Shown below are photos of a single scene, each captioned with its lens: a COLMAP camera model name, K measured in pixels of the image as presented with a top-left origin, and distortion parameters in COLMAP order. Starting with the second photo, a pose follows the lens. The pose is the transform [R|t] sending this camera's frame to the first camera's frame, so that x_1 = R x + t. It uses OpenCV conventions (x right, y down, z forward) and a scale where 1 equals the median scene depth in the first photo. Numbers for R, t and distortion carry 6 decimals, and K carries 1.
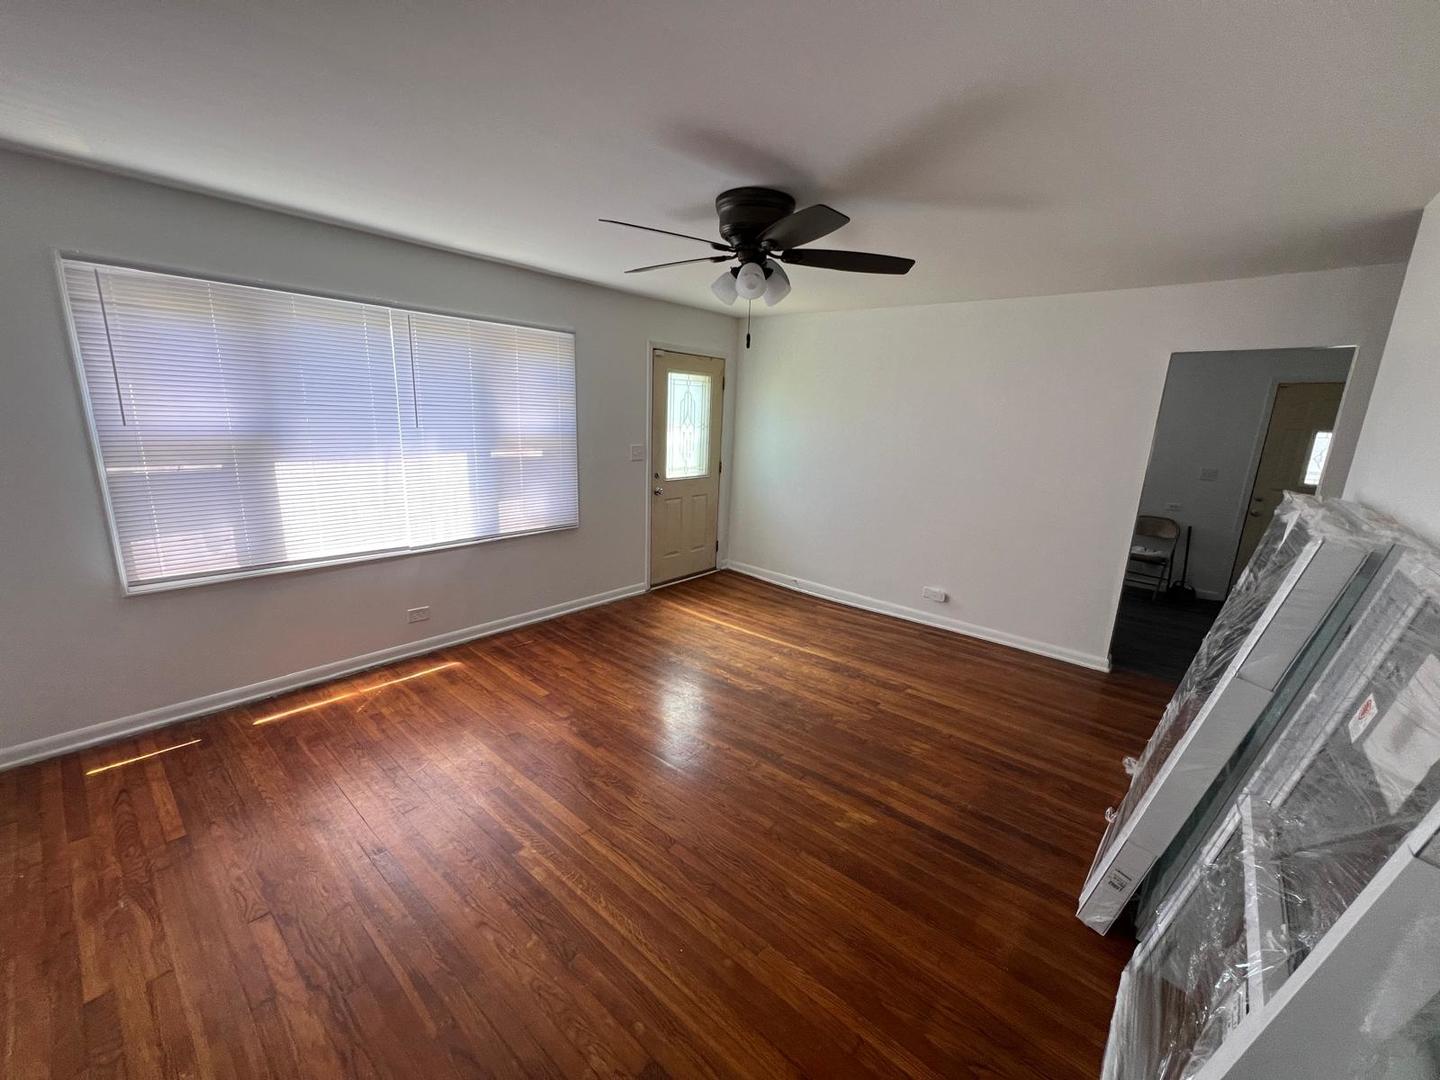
lens RADIAL K [[574.2, 0, 717.8], [0, 574.2, 545.8], [0, 0, 1]] dist [0.000279, 0.000290]
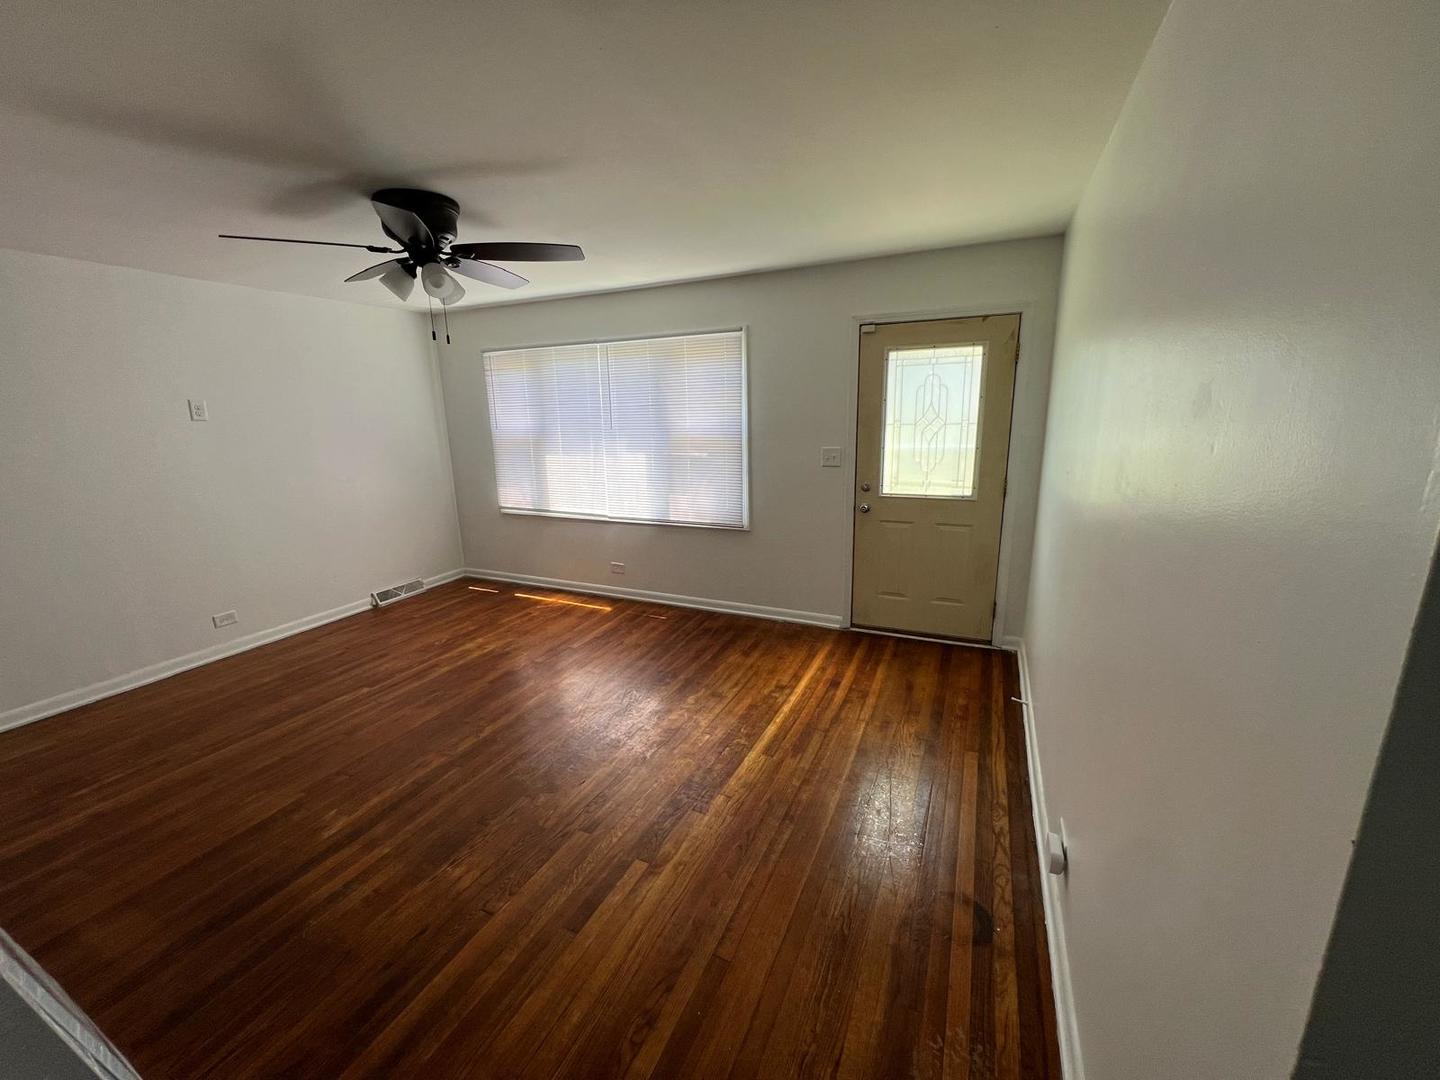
lens RADIAL K [[574.2, 0, 717.8], [0, 574.2, 545.8], [0, 0, 1]] dist [0.000279, 0.000290]
pose [[0.270589, 0.178976, -0.945912, 0.739620], [-0.187796, 0.973503, 0.130475, -0.138176], [0.944200, 0.142333, 0.297030, 0.740192]]
